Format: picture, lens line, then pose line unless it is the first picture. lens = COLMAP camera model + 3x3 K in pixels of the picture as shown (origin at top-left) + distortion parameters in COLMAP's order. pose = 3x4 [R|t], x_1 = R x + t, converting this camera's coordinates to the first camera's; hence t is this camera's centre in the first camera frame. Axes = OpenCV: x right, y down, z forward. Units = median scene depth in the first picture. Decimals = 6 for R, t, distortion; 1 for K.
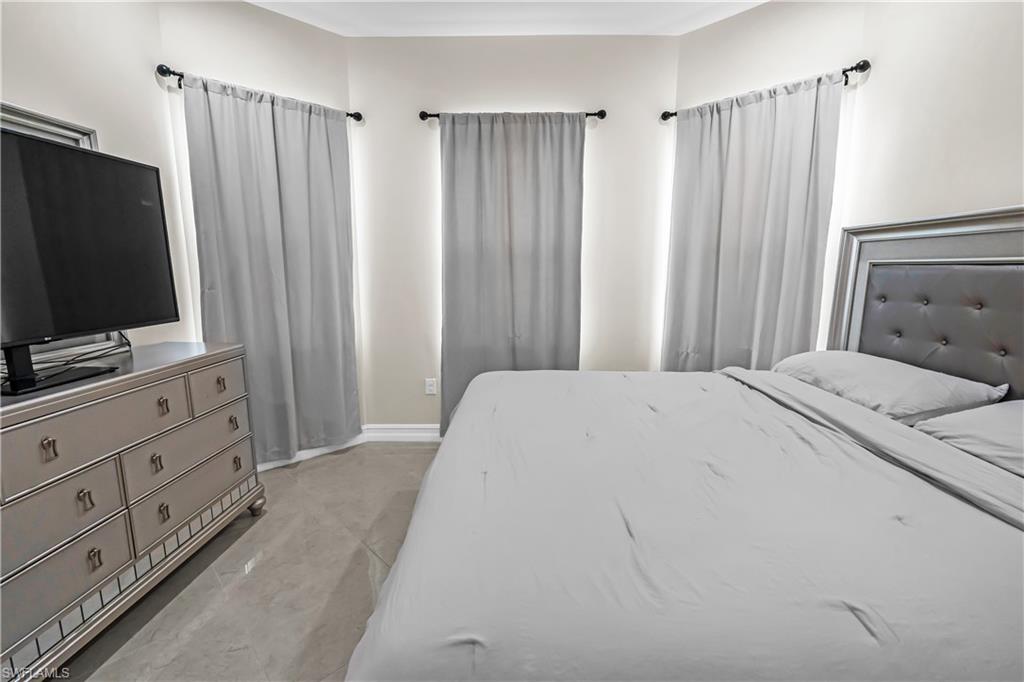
lens RADIAL K [[455.8, 0, 515.6], [0, 455.8, 339.8], [0, 0, 1]] dist [-0.001708, -0.000627]
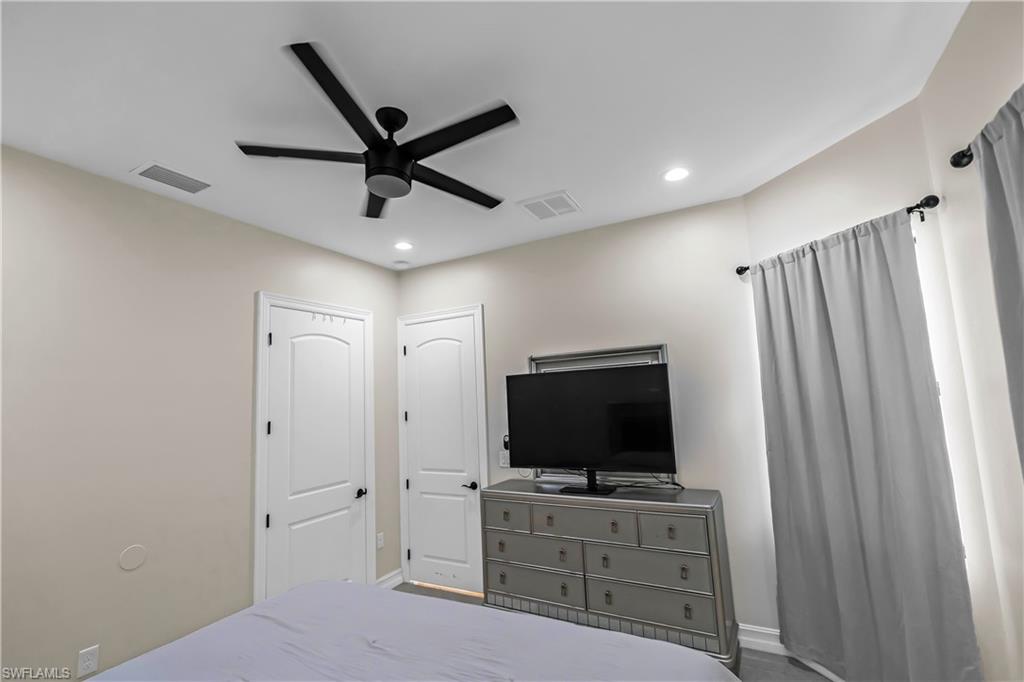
lens RADIAL K [[455.8, 0, 512.9], [0, 455.8, 343.3], [0, 0, 1]] dist [-0.001708, -0.000627]
pose [[-0.456502, -0.076049, -0.886466, 0.513193], [-0.095535, 0.994770, -0.036143, -0.248621], [0.884578, 0.068189, -0.461380, 0.895662]]
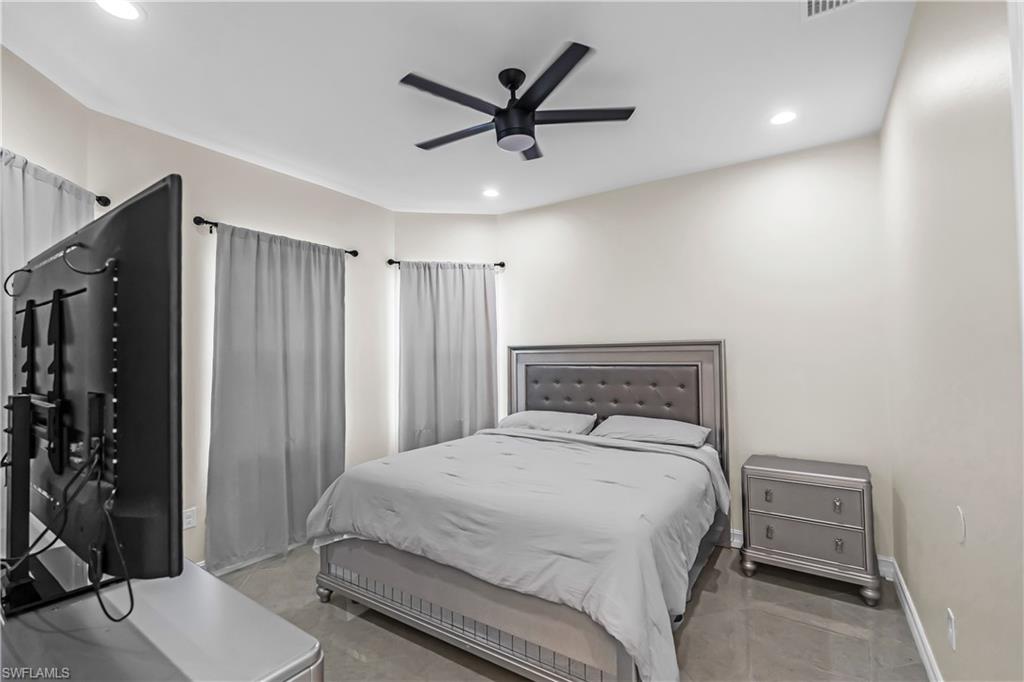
lens RADIAL K [[455.8, 0, 512.5], [0, 455.8, 342.6], [0, 0, 1]] dist [-0.001708, -0.000627]
pose [[0.538900, 0.015246, 0.842232, -0.718109], [0.150817, 0.981934, -0.114275, -0.037414], [-0.828758, 0.188606, 0.526865, 0.000557]]
